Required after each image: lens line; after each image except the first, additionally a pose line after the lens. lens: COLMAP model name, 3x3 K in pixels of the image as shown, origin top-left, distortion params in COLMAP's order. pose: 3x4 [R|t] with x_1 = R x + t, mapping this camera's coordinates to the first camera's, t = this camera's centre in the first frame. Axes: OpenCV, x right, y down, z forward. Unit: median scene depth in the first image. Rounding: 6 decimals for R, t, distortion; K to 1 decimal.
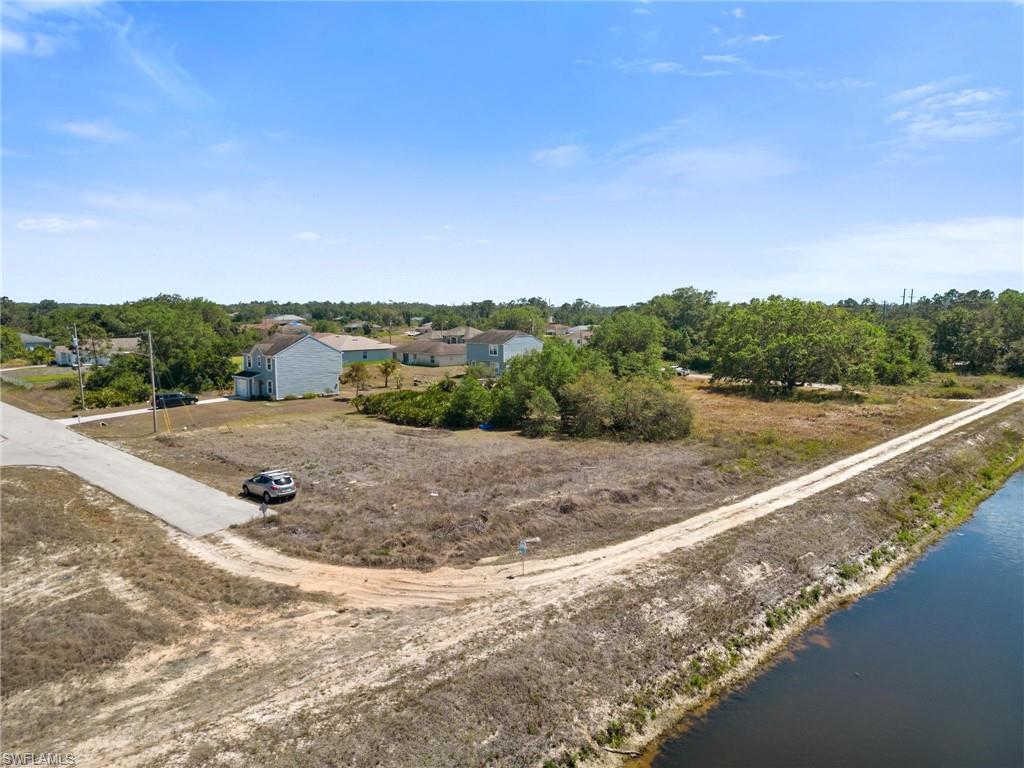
lens RADIAL K [[718.7, 0, 510.2], [0, 718.7, 384.3], [0, 0, 1]] dist [0.075578, -0.079753]
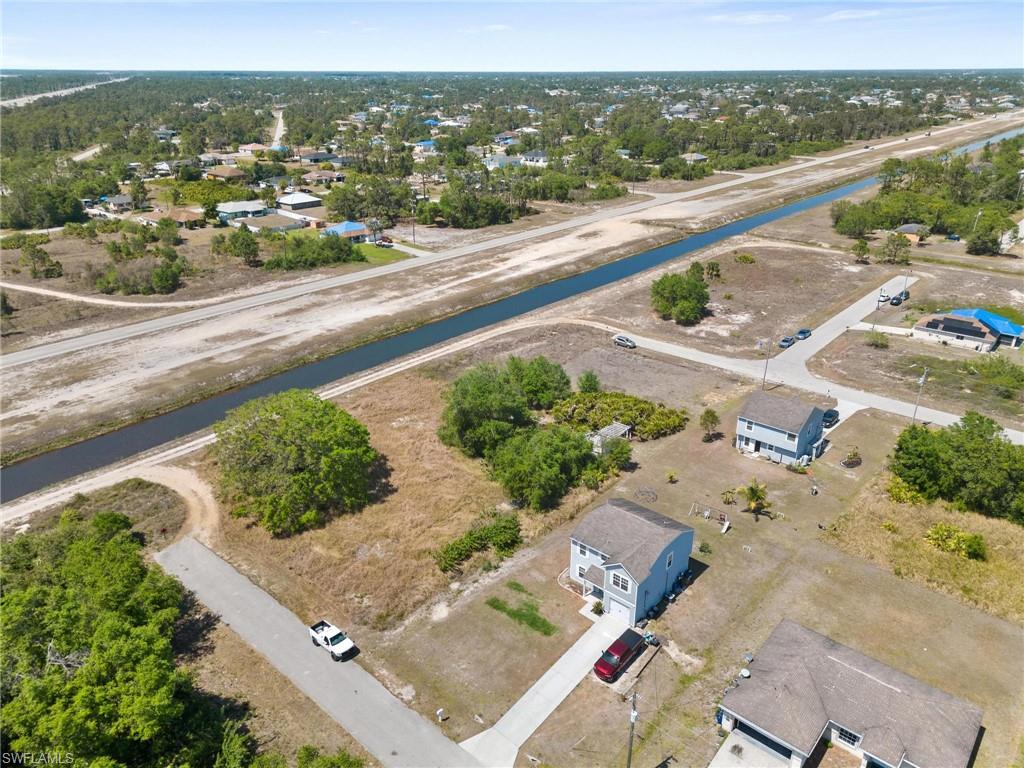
lens RADIAL K [[718.7, 0, 510.2], [0, 718.7, 384.3], [0, 0, 1]] dist [0.075578, -0.079753]
pose [[-0.998086, 0.026006, -0.056107, 0.456017], [-0.005170, 0.869010, 0.494768, -1.665970], [0.061625, 0.494111, -0.867212, 5.075053]]
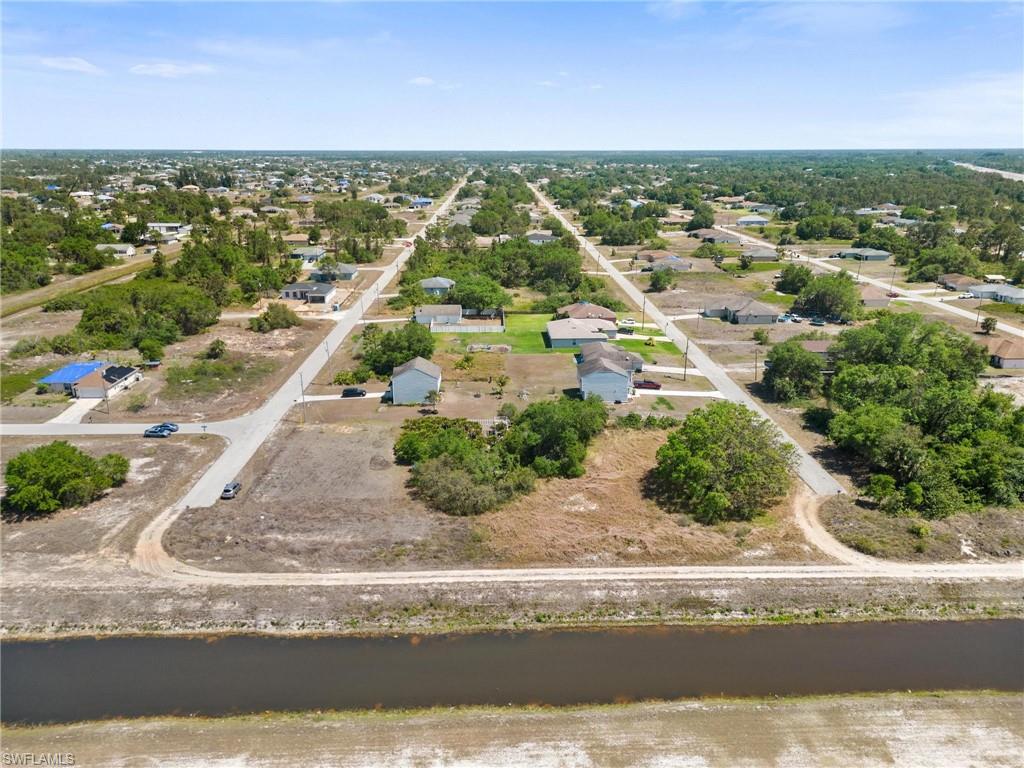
lens RADIAL K [[718.7, 0, 510.2], [0, 718.7, 384.3], [0, 0, 1]] dist [0.075578, -0.079753]
pose [[0.718416, 0.215288, -0.661461, 2.442619], [-0.075318, 0.969386, 0.233705, -1.096250], [0.691524, -0.118078, 0.712637, -0.013063]]
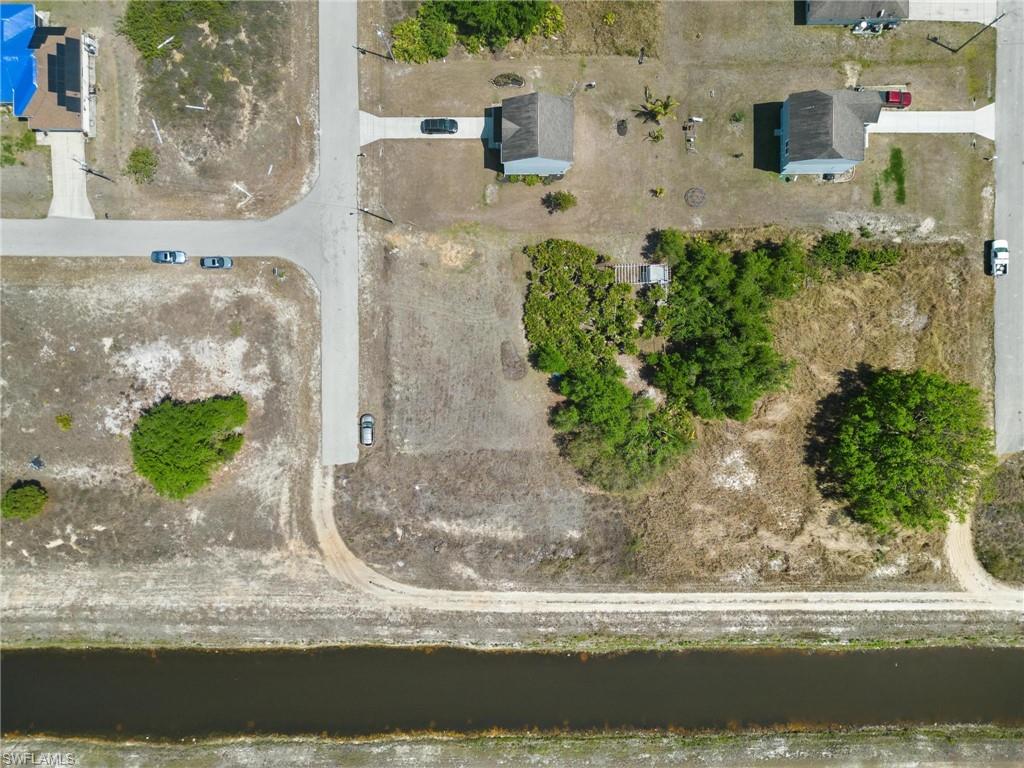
lens RADIAL K [[718.7, 0, 510.2], [0, 718.7, 384.3], [0, 0, 1]] dist [0.075578, -0.079753]
pose [[0.703182, 0.710980, -0.006575, -0.156060], [-0.068611, 0.077056, 0.994663, -2.834916], [0.707692, -0.698978, 0.102966, 1.609053]]
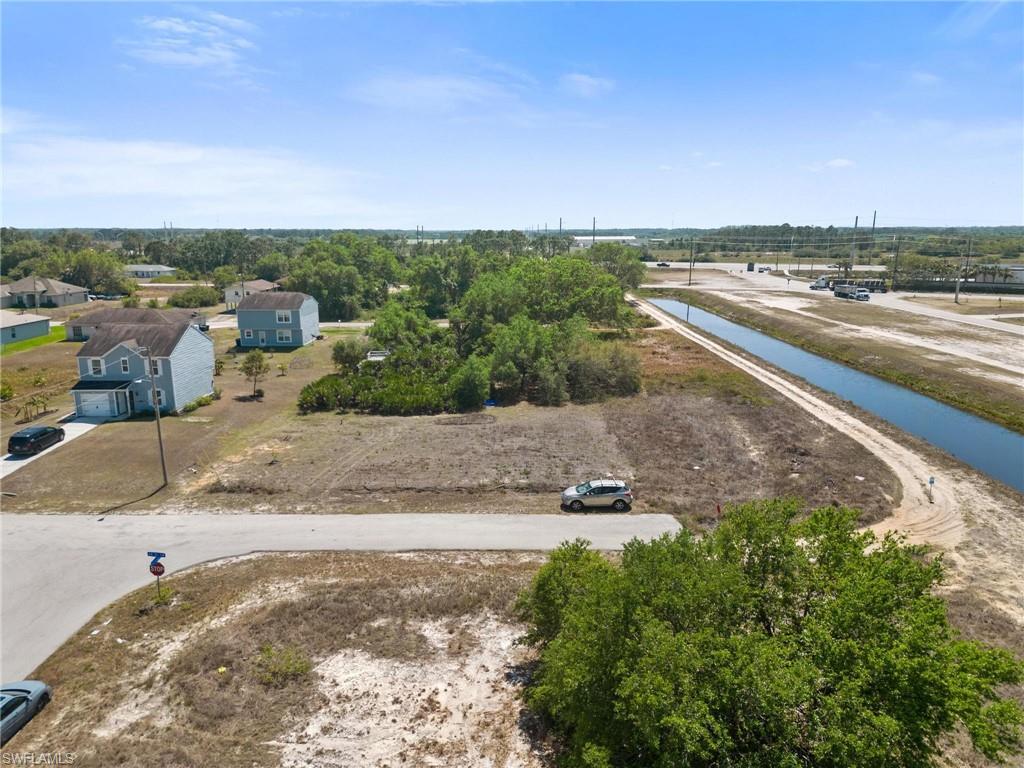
lens RADIAL K [[718.7, 0, 510.2], [0, 718.7, 384.3], [0, 0, 1]] dist [0.075578, -0.079753]
pose [[0.718993, -0.146413, 0.679420, -1.467782], [0.075140, 0.988205, 0.133438, -0.211159], [-0.690943, -0.044889, 0.721514, 0.502561]]
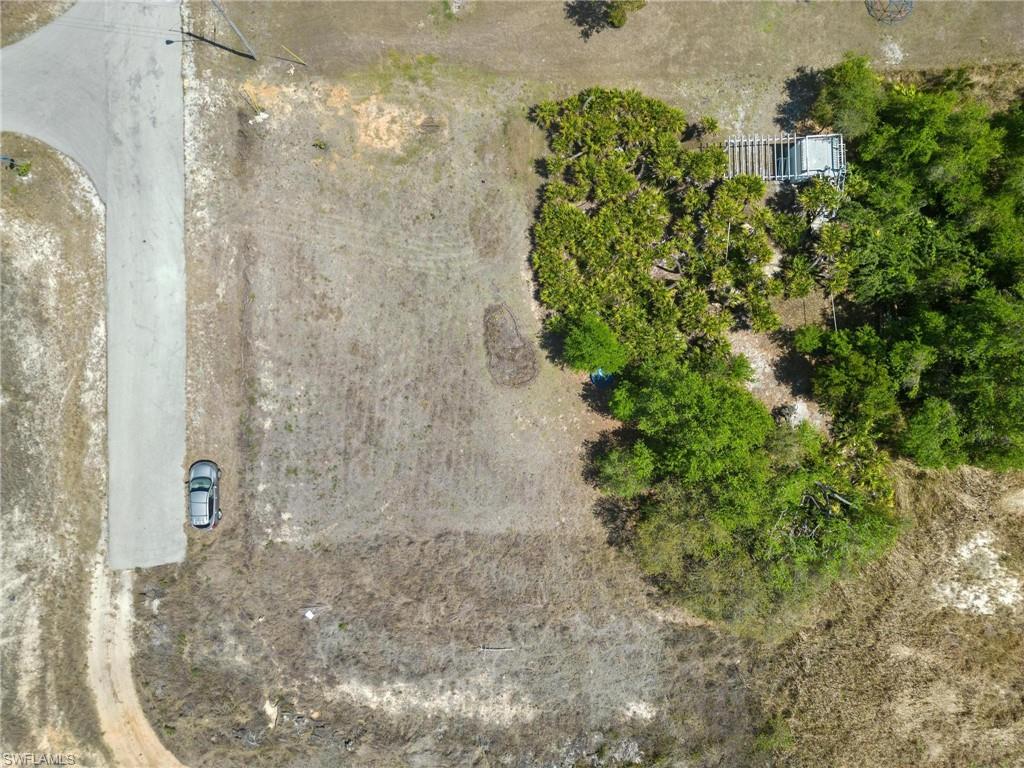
lens RADIAL K [[718.7, 0, 510.2], [0, 718.7, 384.3], [0, 0, 1]] dist [0.075578, -0.079753]
pose [[0.708717, 0.705467, -0.006047, -0.174062], [-0.074177, 0.083037, 0.993782, -1.288908], [0.701582, -0.703862, 0.111179, 1.781867]]
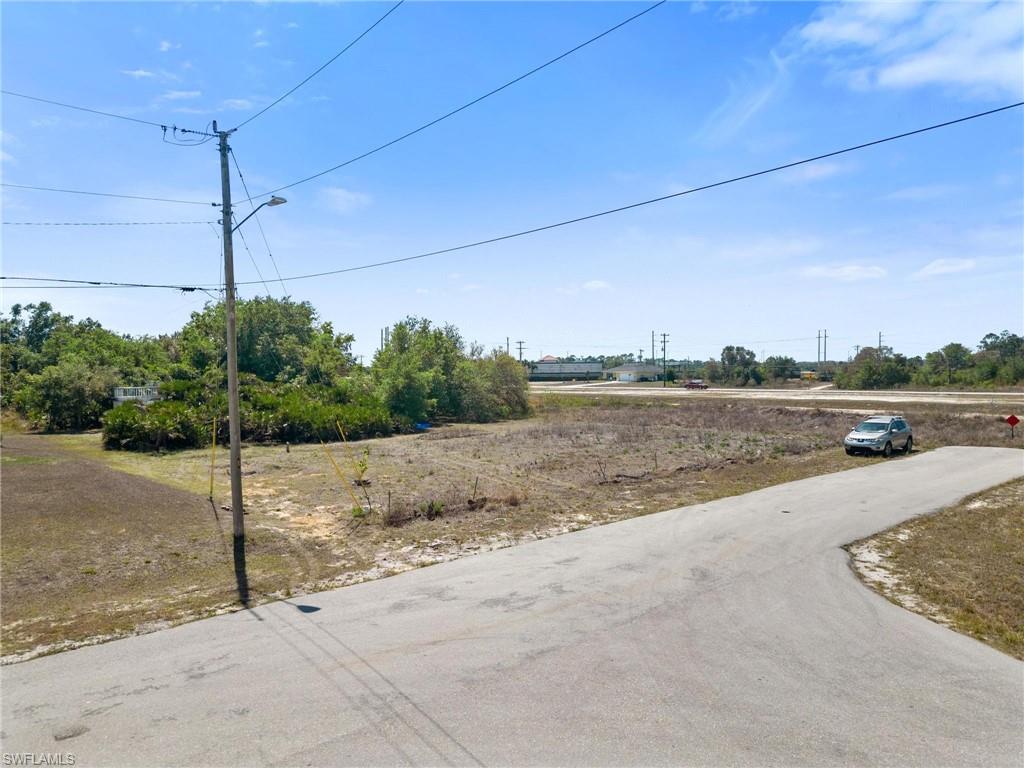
lens RADIAL K [[718.7, 0, 510.2], [0, 718.7, 384.3], [0, 0, 1]] dist [0.075578, -0.079753]
pose [[0.062396, -0.021925, 0.997811, -1.501016], [0.120753, 0.992580, 0.014259, 0.042622], [-0.990720, 0.119598, 0.064581, 1.806865]]
